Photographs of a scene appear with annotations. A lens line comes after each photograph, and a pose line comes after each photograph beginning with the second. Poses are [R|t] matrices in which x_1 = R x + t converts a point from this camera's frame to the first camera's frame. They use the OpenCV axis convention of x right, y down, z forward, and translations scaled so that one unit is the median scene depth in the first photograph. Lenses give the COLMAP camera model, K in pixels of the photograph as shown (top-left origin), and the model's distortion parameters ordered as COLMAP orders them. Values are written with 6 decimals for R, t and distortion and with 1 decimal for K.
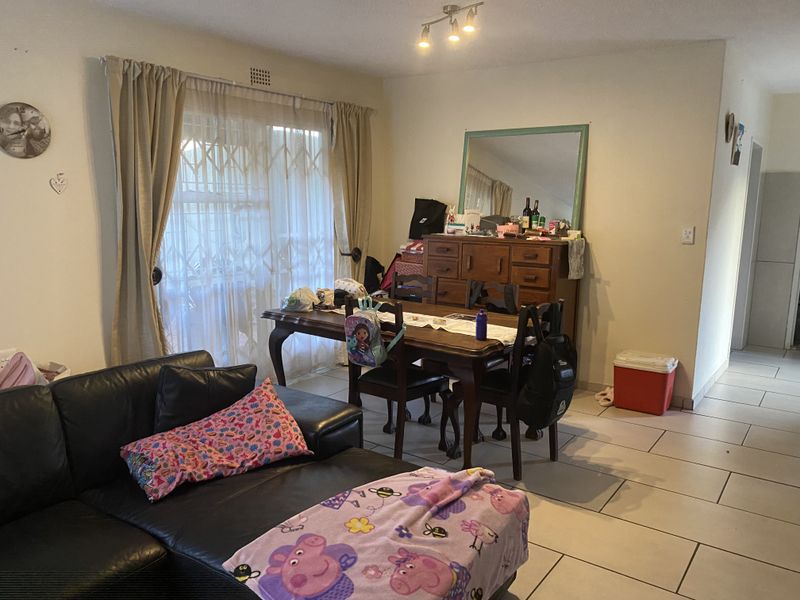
lens RADIAL K [[616.4, 0, 404.7], [0, 616.4, 303.9], [0, 0, 1]] dist [0.003334, 0.012495]
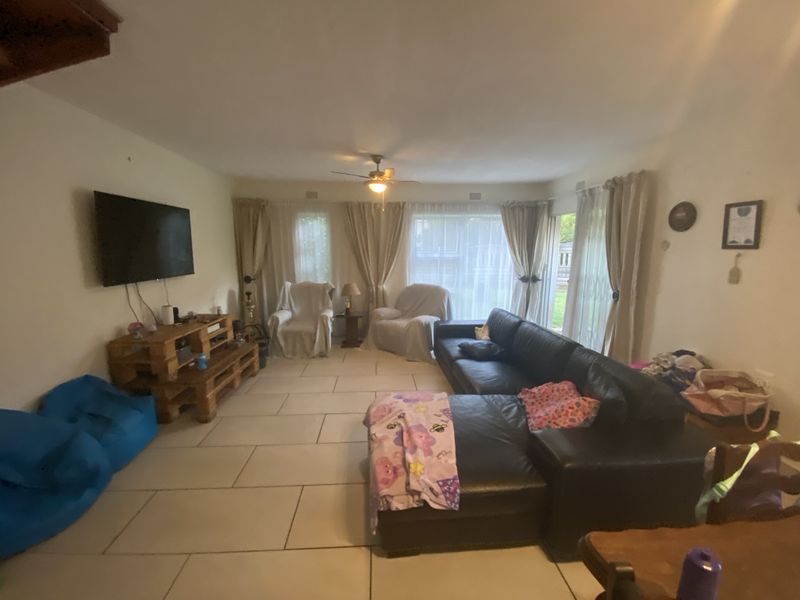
lens RADIAL K [[324.0, 0, 400.0], [0, 324.0, 300.0], [0, 0, 1]] dist [0.032584, -0.025920]
pose [[-0.774053, 0.085860, -0.627271, 0.579665], [-0.119632, 0.953079, 0.278082, -0.261373], [0.621715, 0.290292, -0.727462, 1.499033]]
